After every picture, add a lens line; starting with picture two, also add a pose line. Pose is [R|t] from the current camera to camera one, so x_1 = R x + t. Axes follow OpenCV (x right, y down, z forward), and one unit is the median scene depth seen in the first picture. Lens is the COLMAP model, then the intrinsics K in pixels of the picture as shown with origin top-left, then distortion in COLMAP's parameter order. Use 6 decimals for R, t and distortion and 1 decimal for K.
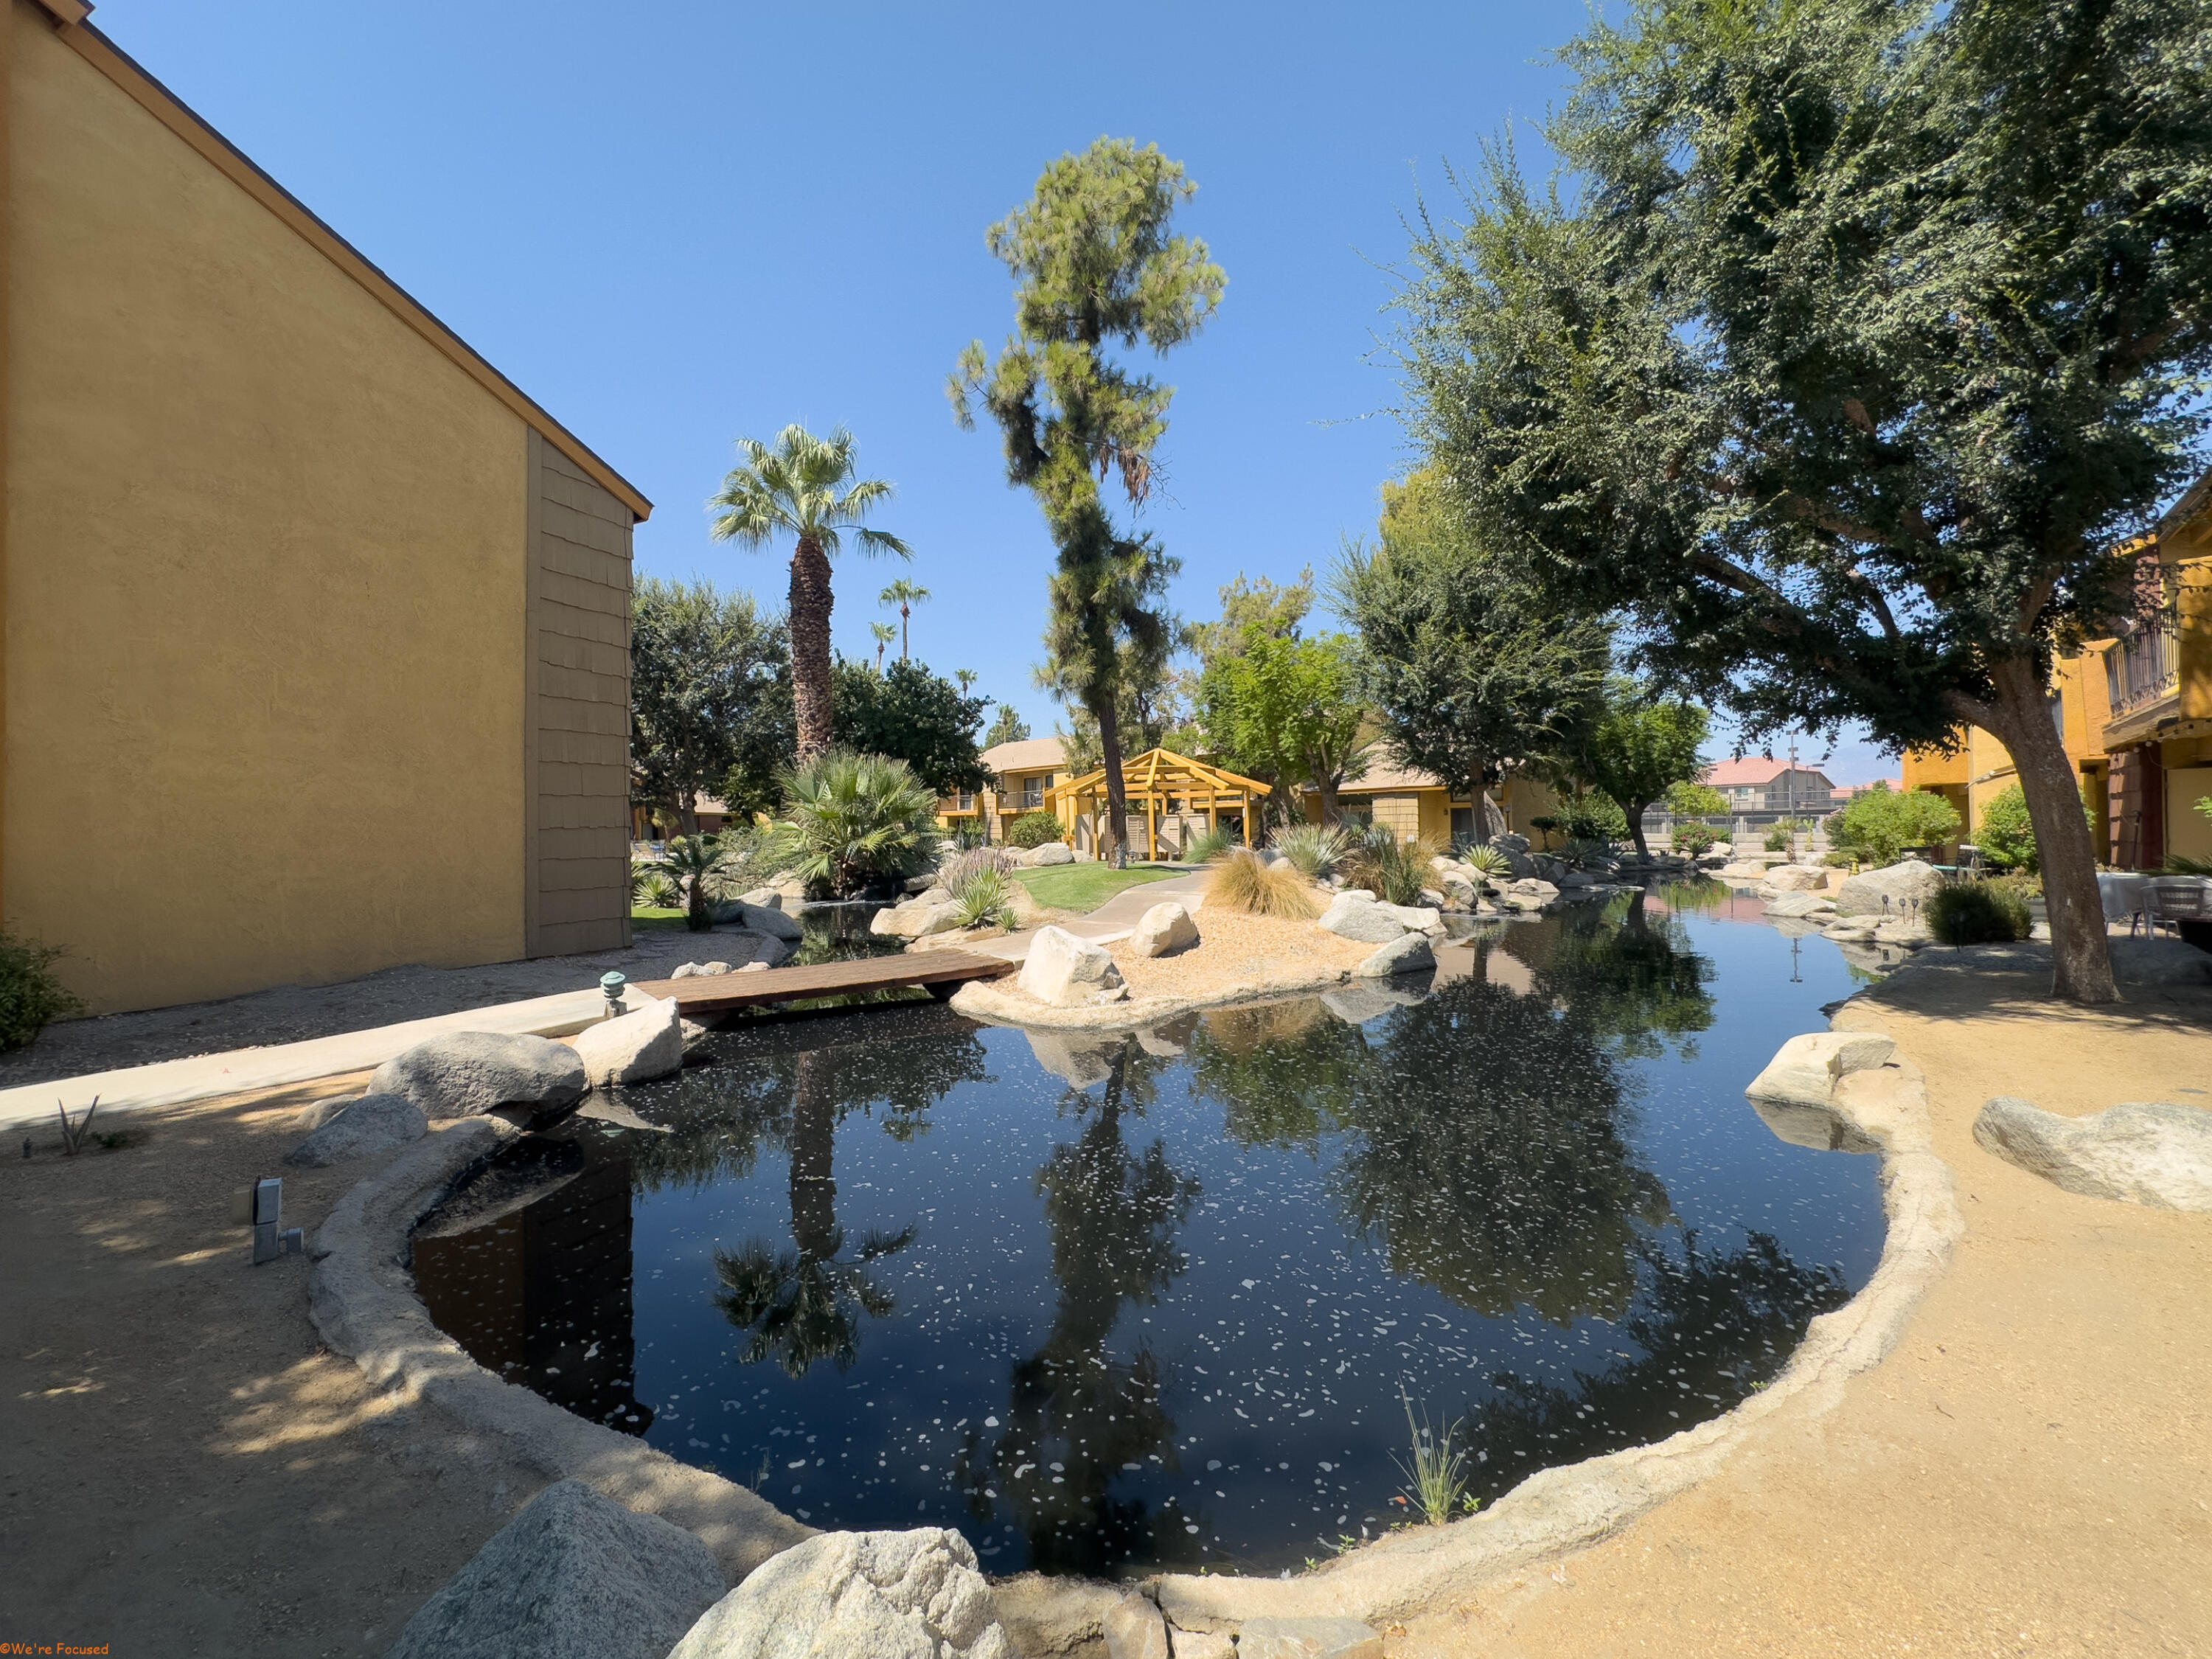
lens RADIAL K [[887.0, 0, 1107.8], [0, 887.0, 845.8], [0, 0, 1]] dist [-0.000980, -0.000109]
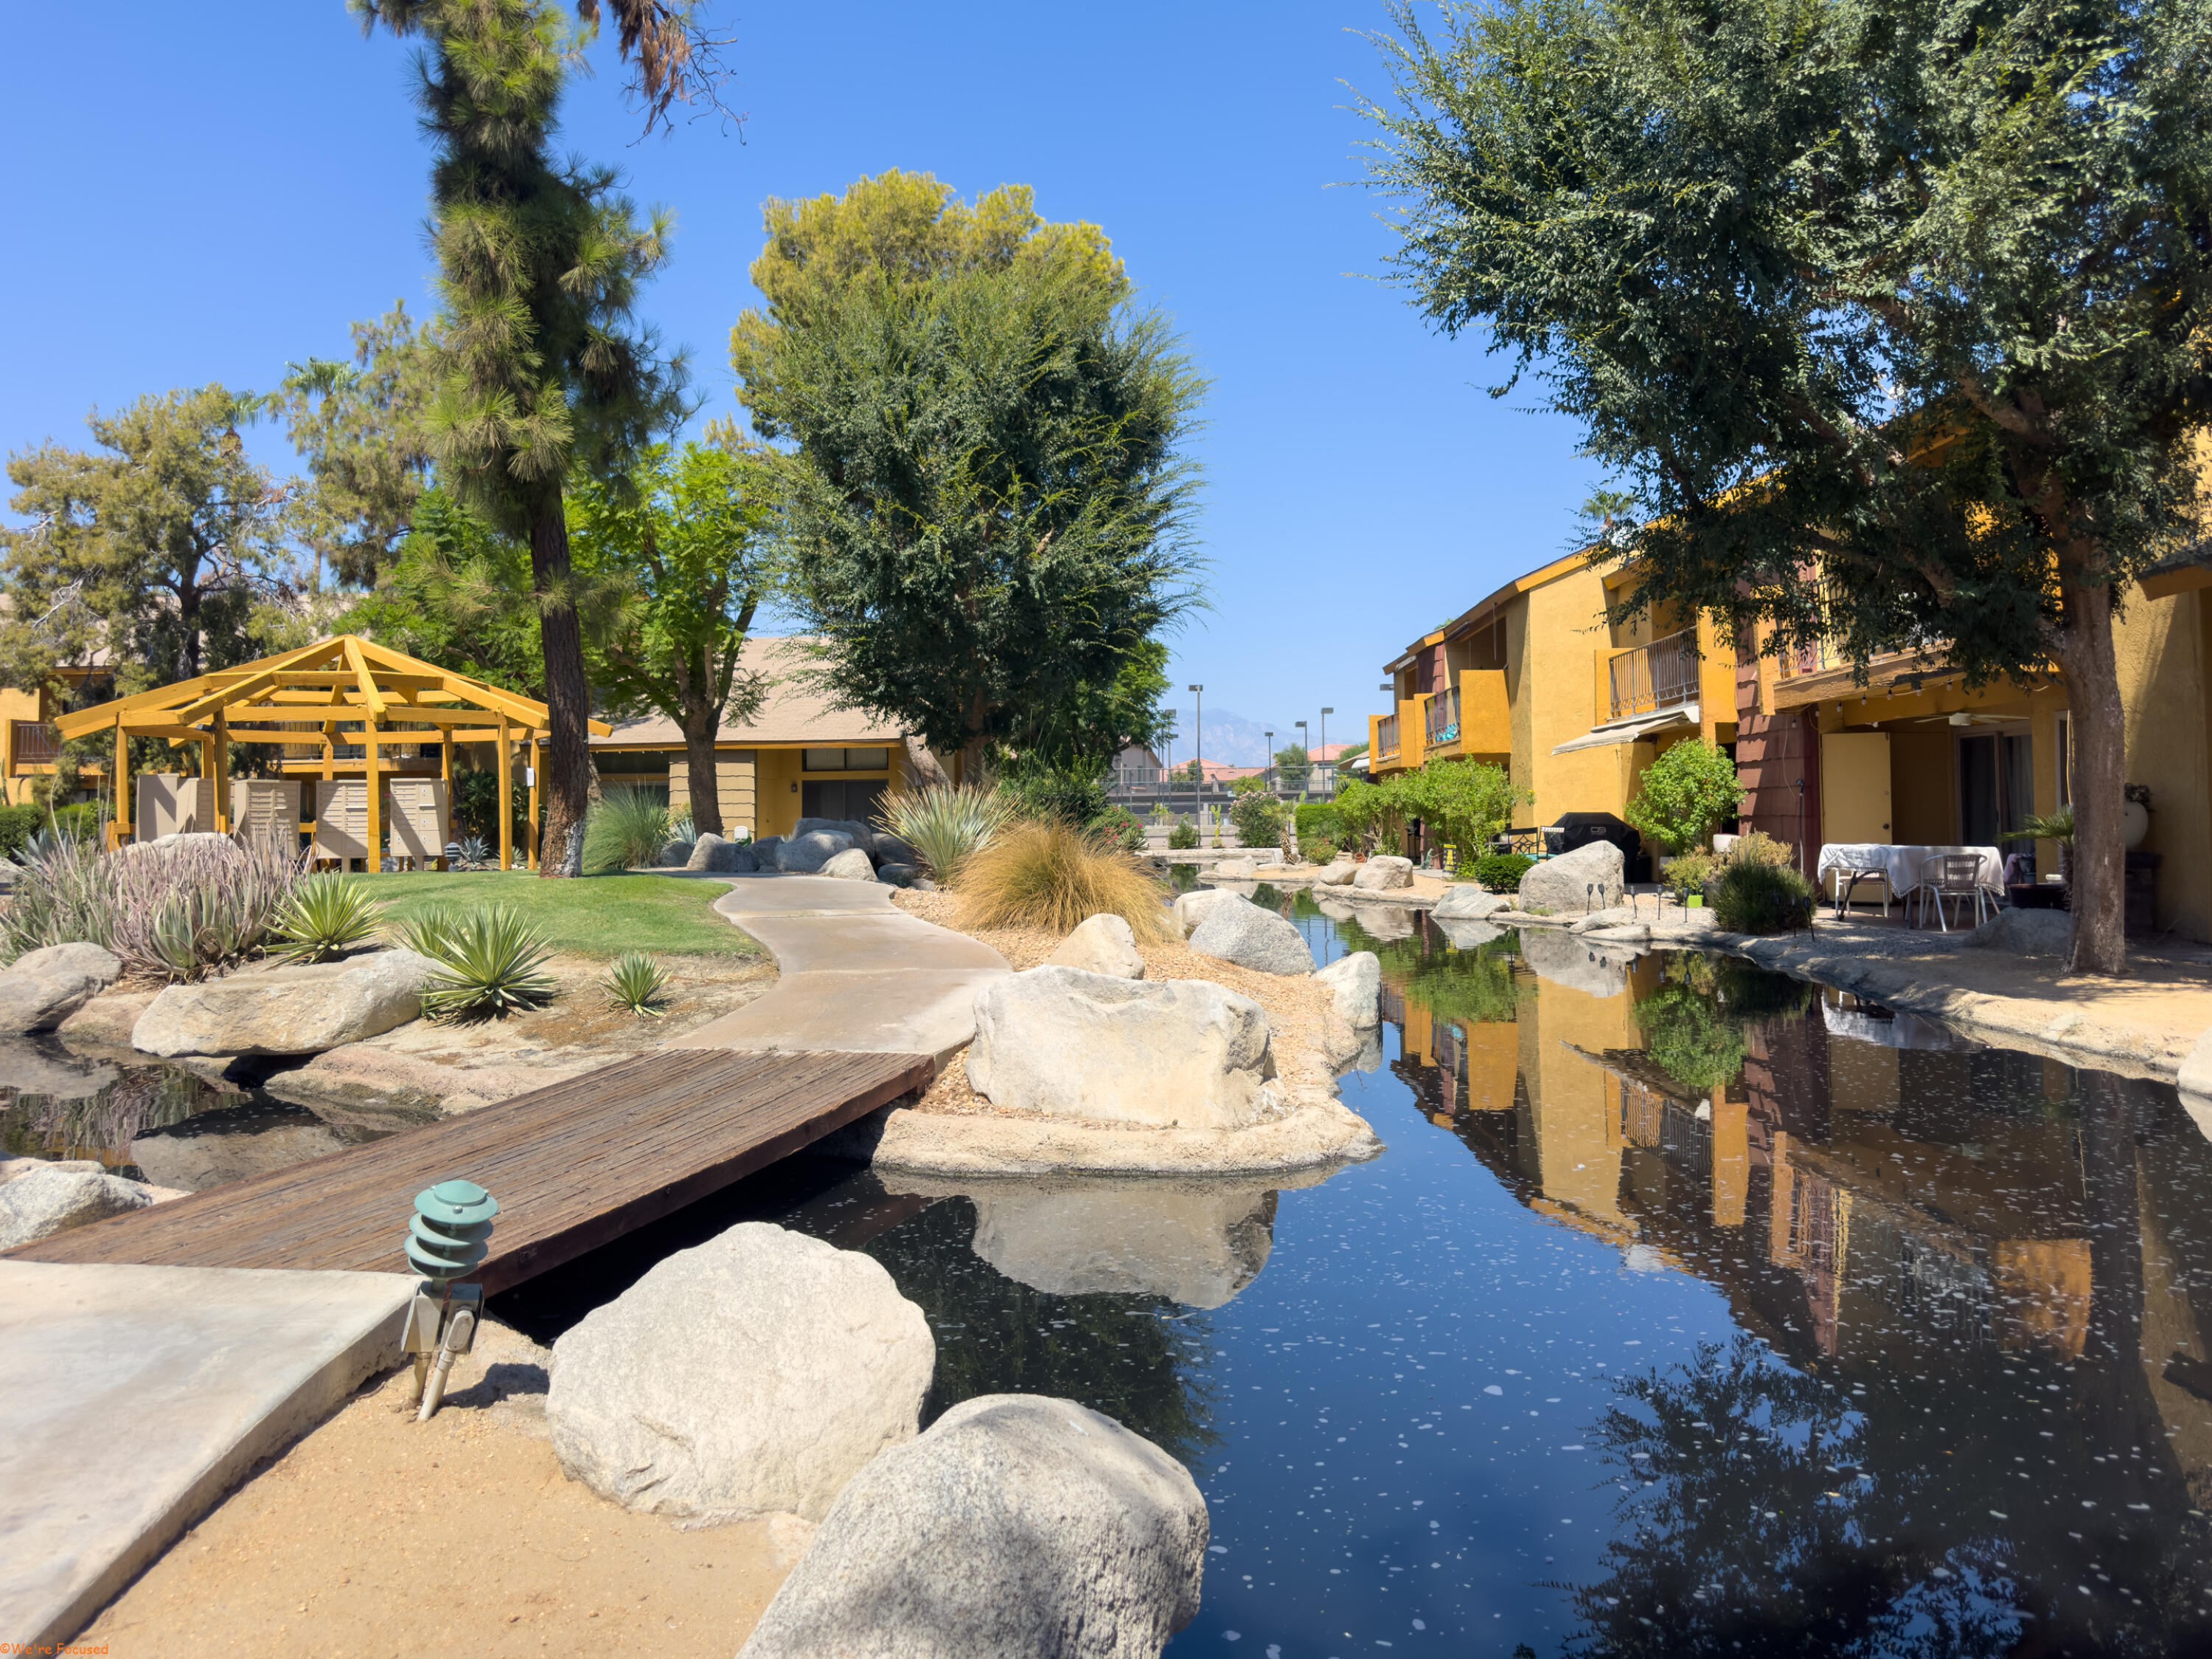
lens RADIAL K [[1557.5, 0, 1105.4], [0, 1557.5, 818.3], [0, 0, 1]] dist [0.000316, -0.001244]
pose [[0.749686, 0.002368, 0.661790, -0.333694], [0.015930, 0.999639, -0.021623, 0.018506], [-0.661602, 0.026753, 0.749378, 0.221577]]
